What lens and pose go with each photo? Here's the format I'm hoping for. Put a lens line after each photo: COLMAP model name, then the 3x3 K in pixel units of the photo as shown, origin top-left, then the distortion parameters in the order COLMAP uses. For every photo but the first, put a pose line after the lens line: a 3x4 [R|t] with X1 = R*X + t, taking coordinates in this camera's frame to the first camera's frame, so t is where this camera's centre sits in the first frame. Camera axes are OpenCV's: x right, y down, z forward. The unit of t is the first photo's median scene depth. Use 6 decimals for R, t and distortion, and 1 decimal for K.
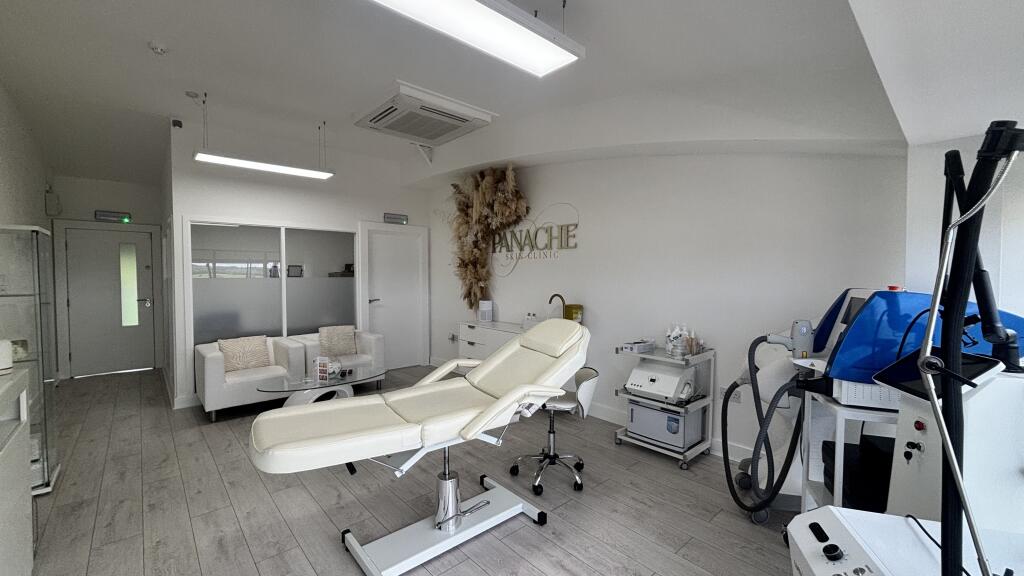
lens RADIAL K [[412.0, 0, 512.0], [0, 412.0, 288.0], [0, 0, 1]] dist [0.004614, -0.000351]
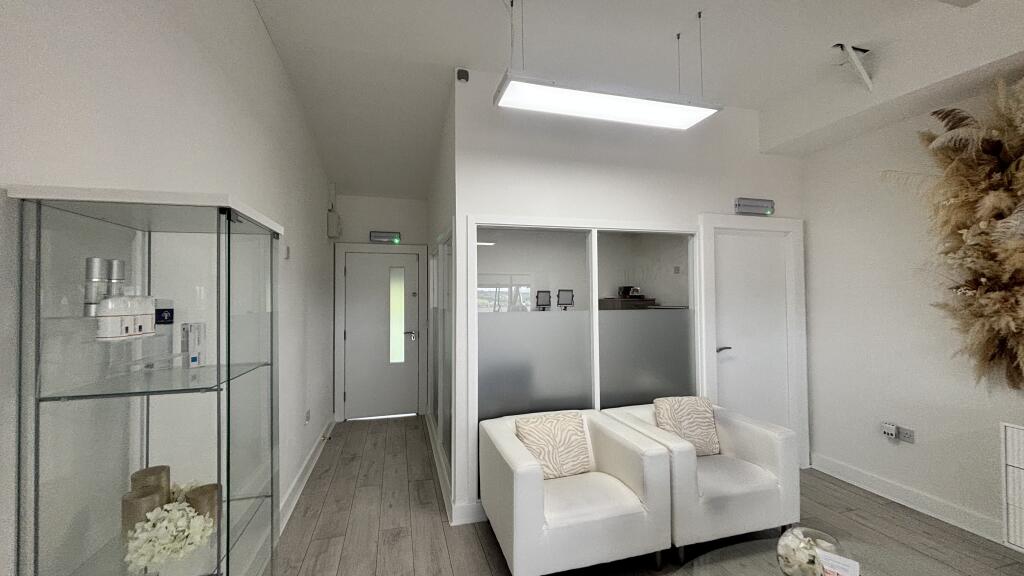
lens RADIAL K [[412.0, 0, 512.0], [0, 412.0, 288.0], [0, 0, 1]] dist [0.004614, -0.000351]
pose [[0.894368, -0.014317, -0.447102, -0.402730], [-0.008980, 0.998712, -0.049945, -0.028095], [0.447241, 0.048685, 0.893087, 0.415366]]
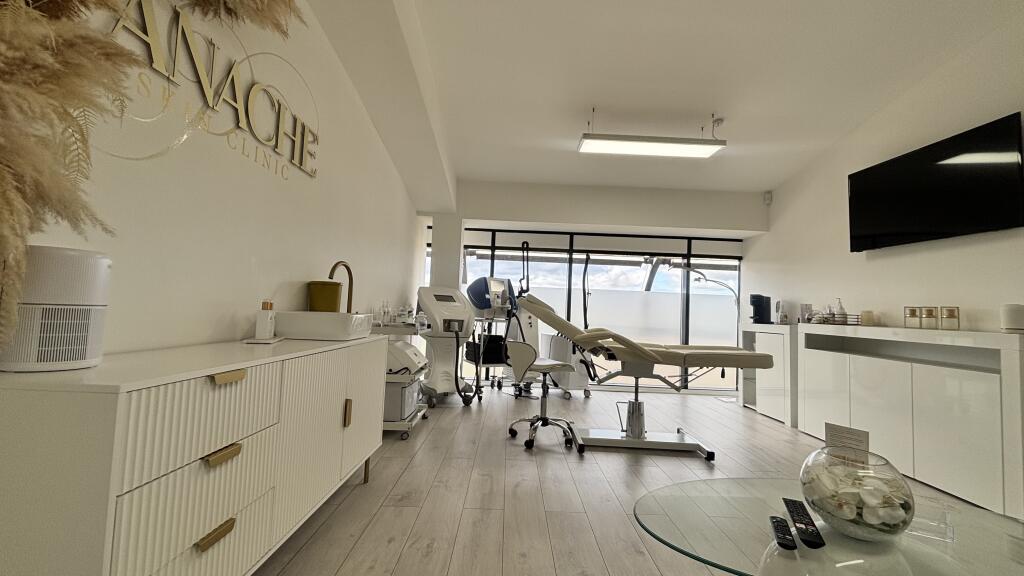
lens RADIAL K [[412.0, 0, 512.0], [0, 412.0, 288.0], [0, 0, 1]] dist [0.004614, -0.000351]
pose [[-0.743346, 0.004453, 0.668892, -0.357760], [-0.017807, 0.999492, -0.026443, 0.051789], [-0.668670, -0.031568, -0.742889, 1.071083]]
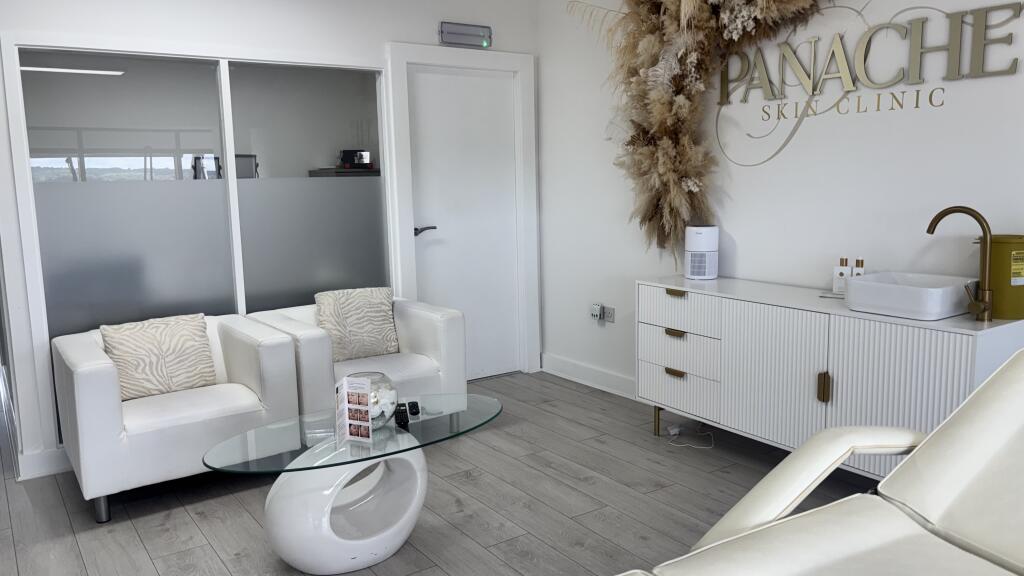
lens RADIAL K [[774.3, 0, 512.0], [0, 774.3, 288.0], [0, 0, 1]] dist [0.028667, -0.005038]
pose [[0.991769, -0.003245, -0.128000, -0.162664], [0.017759, 0.993504, 0.112407, 0.002123], [0.126804, -0.113754, 0.985384, 0.230764]]
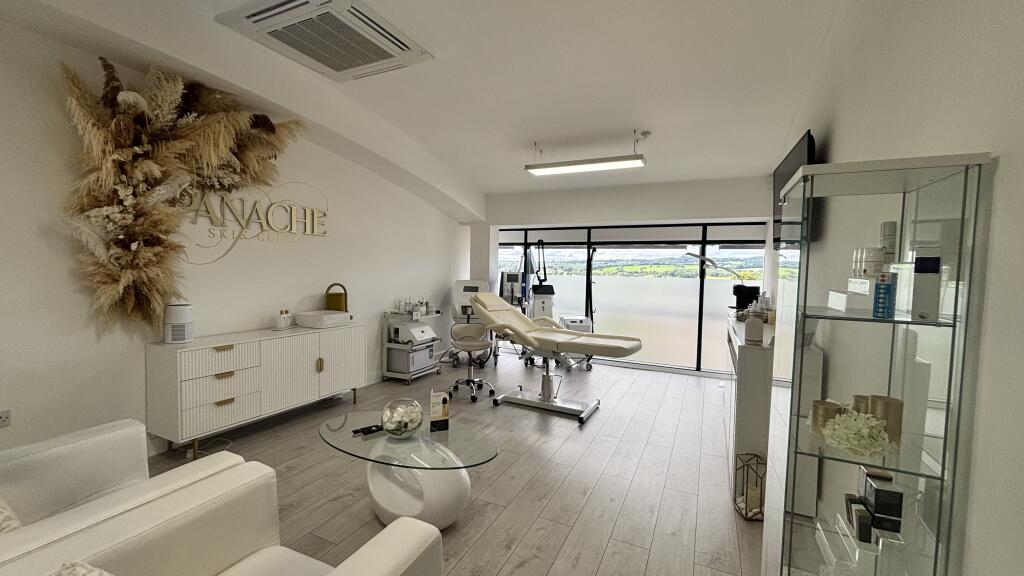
lens RADIAL K [[412.0, 0, 512.0], [0, 412.0, 288.0], [0, 0, 1]] dist [0.004614, -0.000351]
pose [[-0.375649, -0.054447, 0.925161, -0.820344], [0.011892, 0.997907, 0.063557, -0.026305], [-0.926686, 0.034877, -0.374215, 0.837537]]
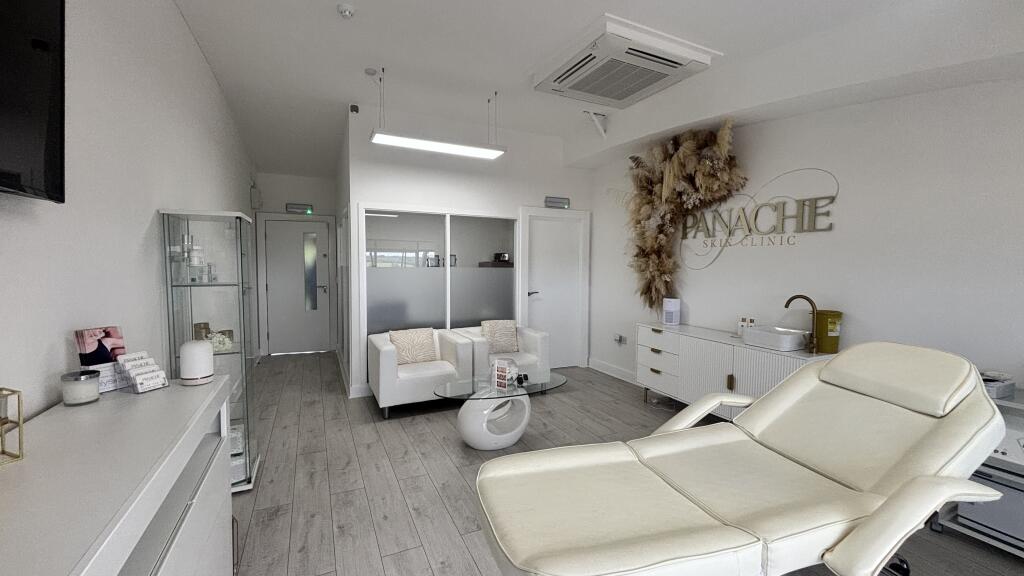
lens RADIAL K [[412.0, 0, 512.0], [0, 412.0, 288.0], [0, 0, 1]] dist [0.004614, -0.000351]
pose [[0.959453, 0.025358, -0.280725, -0.148279], [-0.018119, 0.999434, 0.028352, -0.007237], [0.281285, -0.022116, 0.959369, 0.139910]]
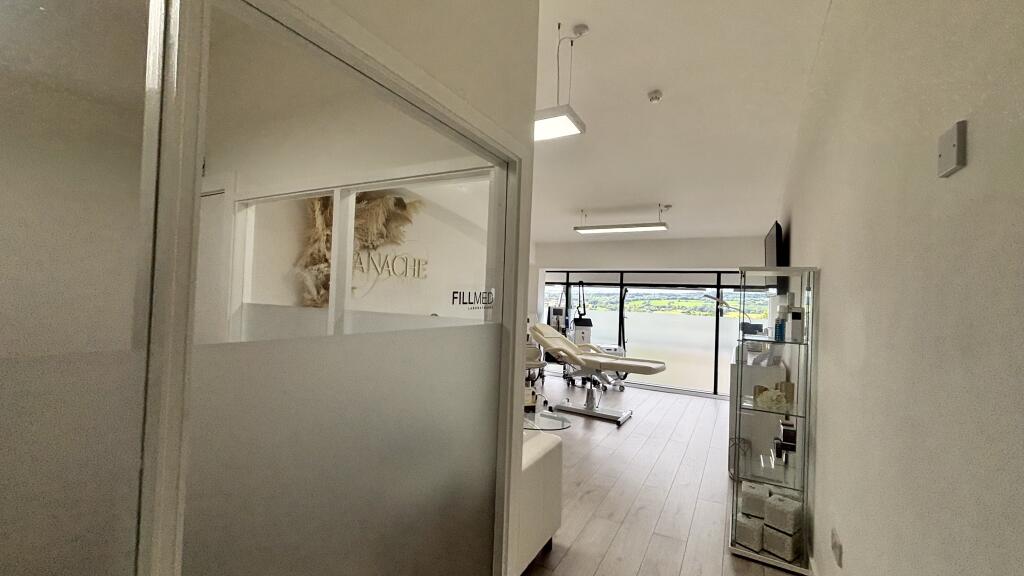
lens RADIAL K [[410.1, 0, 512.0], [0, 410.1, 288.0], [0, 0, 1]] dist [0.010763, -0.000085]
pose [[-0.317936, 0.009095, 0.948069, -1.043117], [-0.008517, 0.999886, -0.012448, -0.045298], [-0.948074, -0.012032, -0.317822, 1.008815]]
